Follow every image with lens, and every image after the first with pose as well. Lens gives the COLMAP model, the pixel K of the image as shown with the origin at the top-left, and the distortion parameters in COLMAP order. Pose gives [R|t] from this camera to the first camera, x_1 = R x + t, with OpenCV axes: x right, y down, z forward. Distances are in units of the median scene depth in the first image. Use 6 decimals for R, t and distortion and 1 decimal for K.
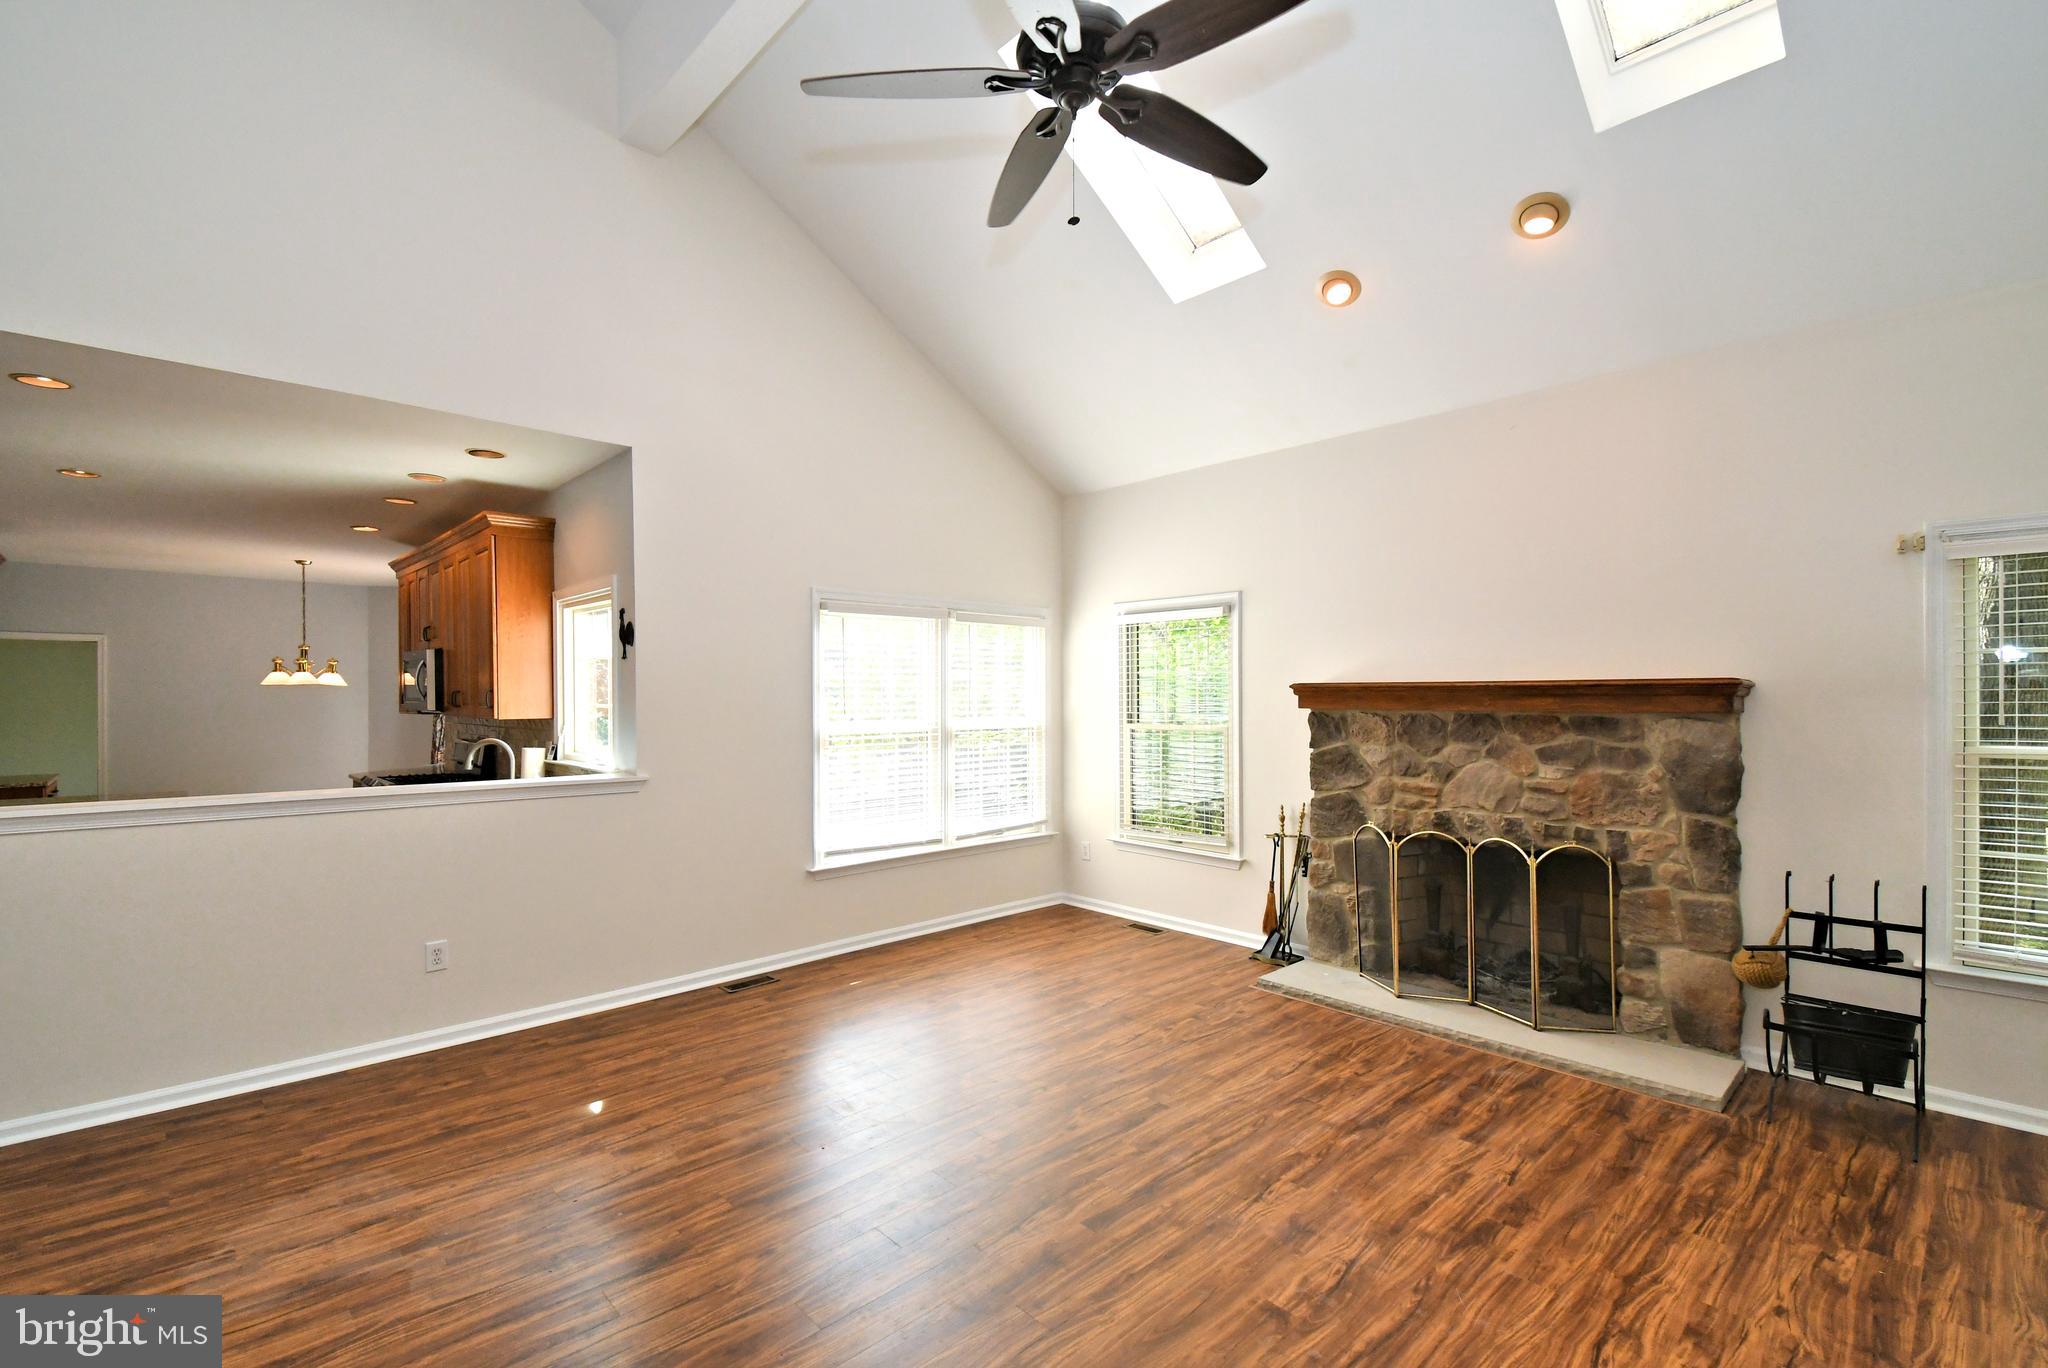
lens RADIAL K [[901.2, 0, 990.2], [0, 901.2, 706.2], [0, 0, 1]] dist [0.021925, -0.000167]
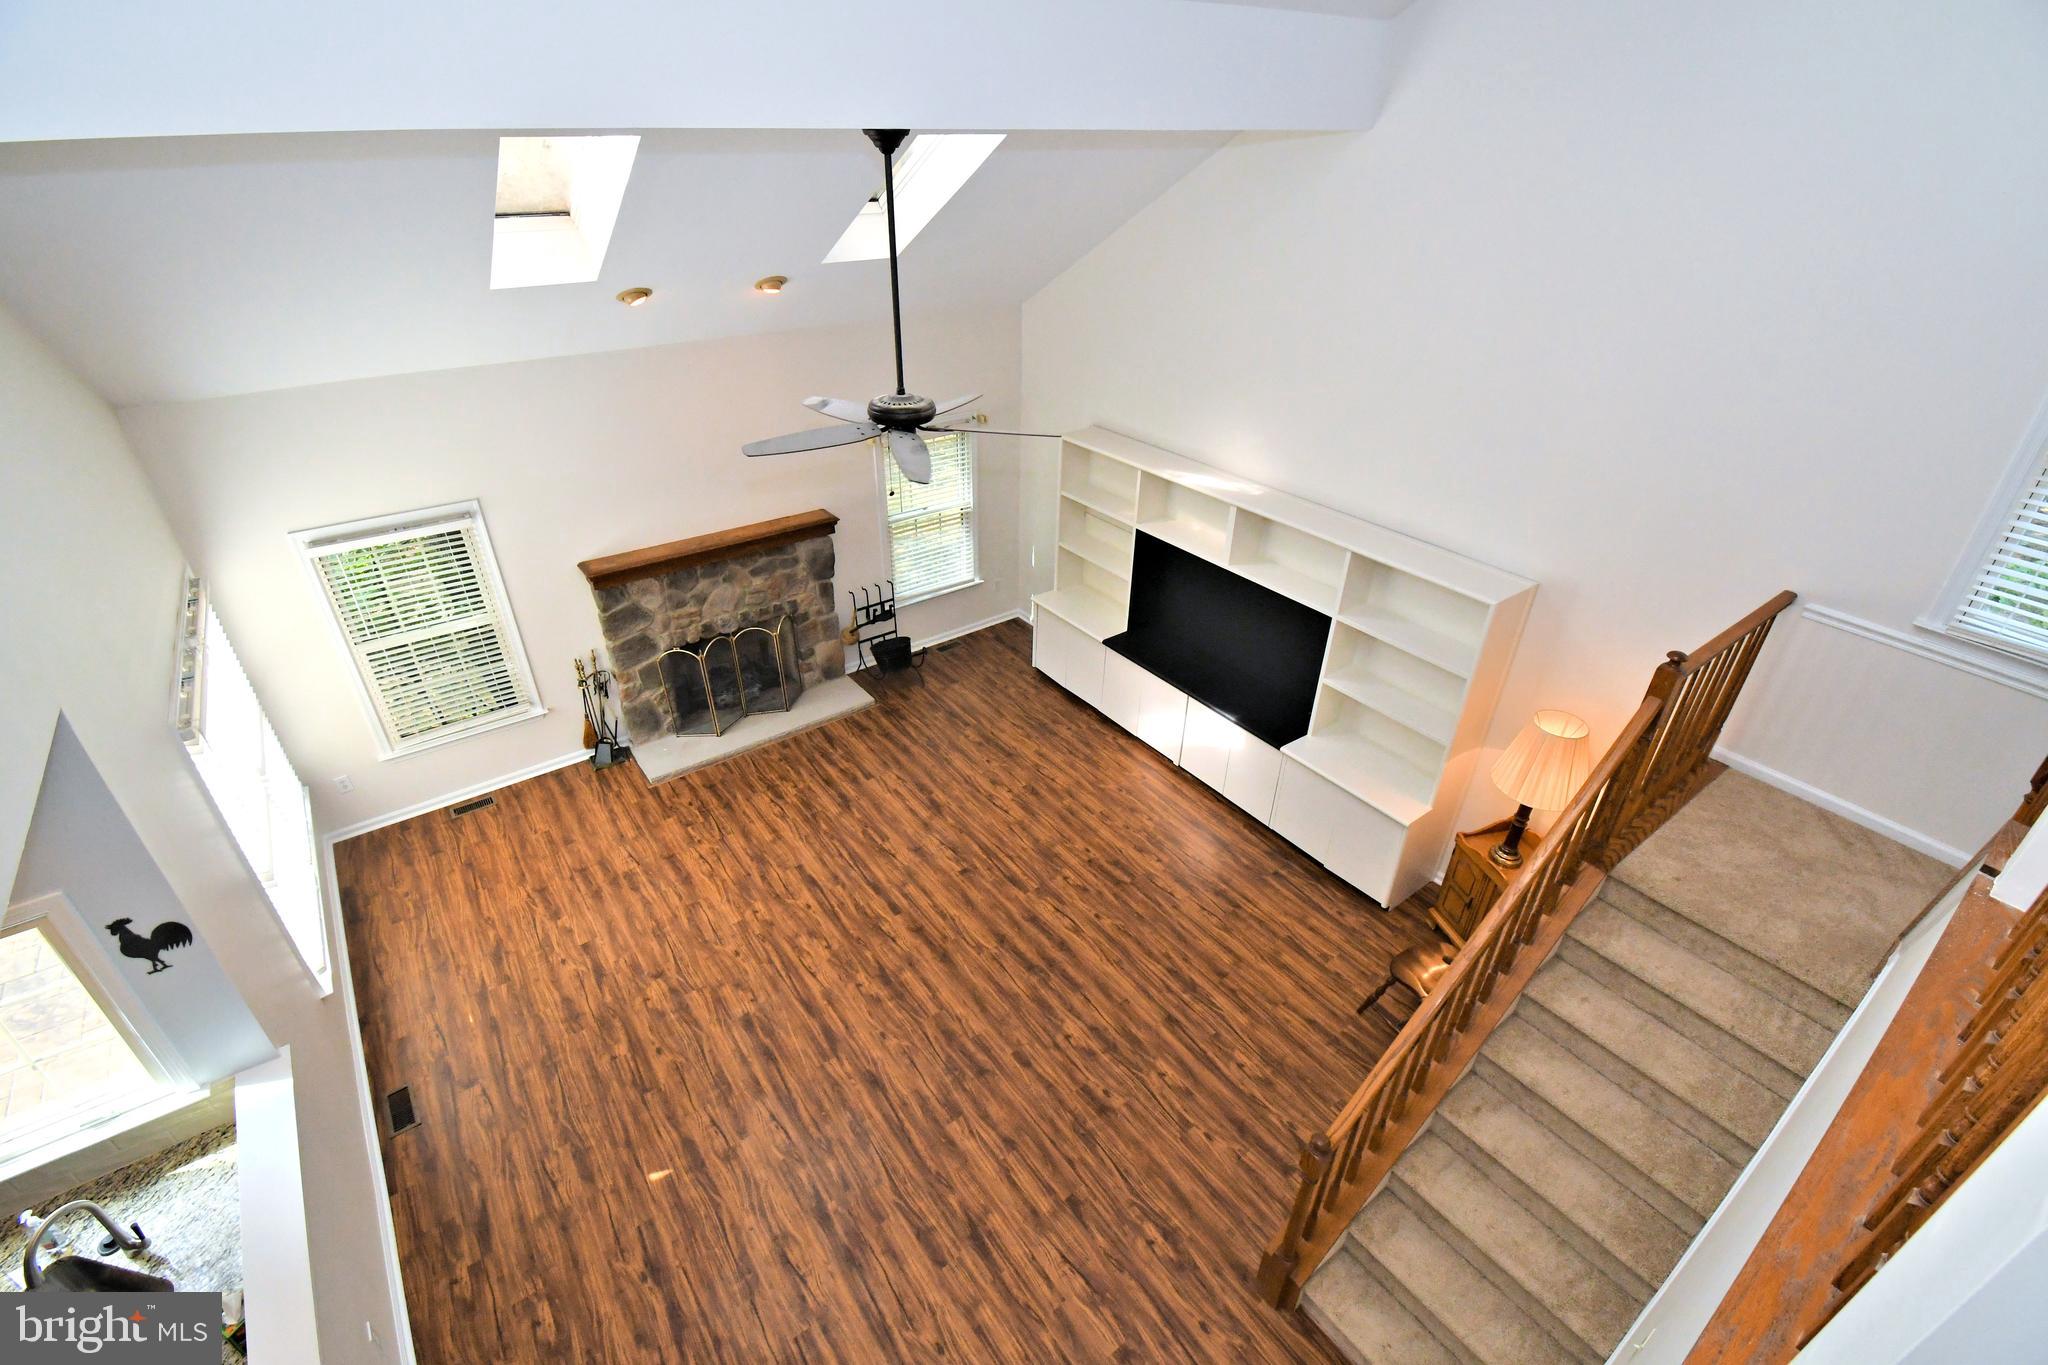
lens RADIAL K [[927.1, 0, 1029.4], [0, 927.1, 680.6], [0, 0, 1]] dist [0.002028, -0.001221]
pose [[0.089041, -0.516624, 0.851570, -1.004995], [0.000139, 0.854973, 0.518673, -0.728053], [-0.996028, -0.046065, 0.076199, 0.364269]]
